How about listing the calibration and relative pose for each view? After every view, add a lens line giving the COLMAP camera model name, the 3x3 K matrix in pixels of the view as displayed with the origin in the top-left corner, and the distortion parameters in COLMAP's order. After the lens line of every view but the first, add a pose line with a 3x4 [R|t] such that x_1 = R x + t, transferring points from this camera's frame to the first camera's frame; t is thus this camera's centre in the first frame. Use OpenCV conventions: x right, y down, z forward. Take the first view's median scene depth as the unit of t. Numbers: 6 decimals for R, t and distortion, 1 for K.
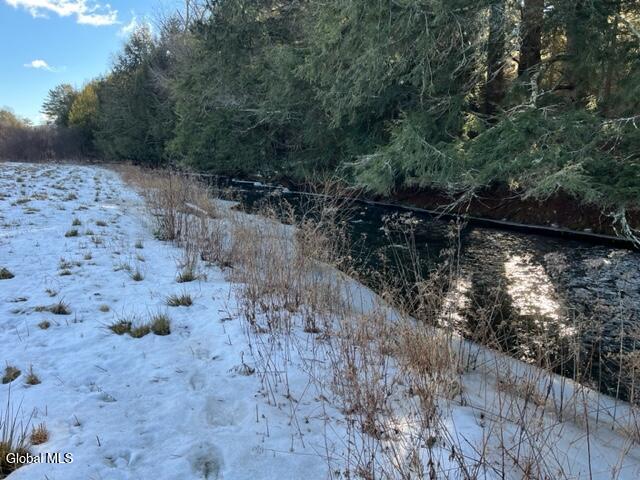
lens RADIAL K [[467.7, 0, 320.0], [0, 467.7, 240.0], [0, 0, 1]] dist [0.072750, -0.076737]
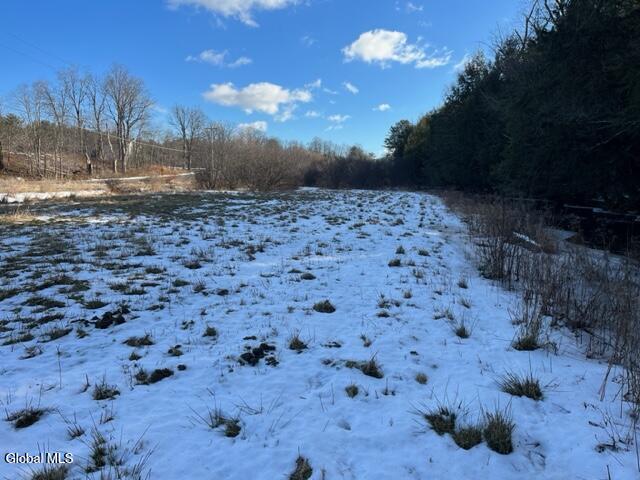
lens RADIAL K [[467.7, 0, 320.0], [0, 467.7, 240.0], [0, 0, 1]] dist [0.072750, -0.076737]
pose [[0.795785, 0.054200, -0.603148, -0.054015], [-0.085129, 0.996109, -0.022806, -0.018338], [0.599565, 0.069494, 0.797303, 0.109354]]
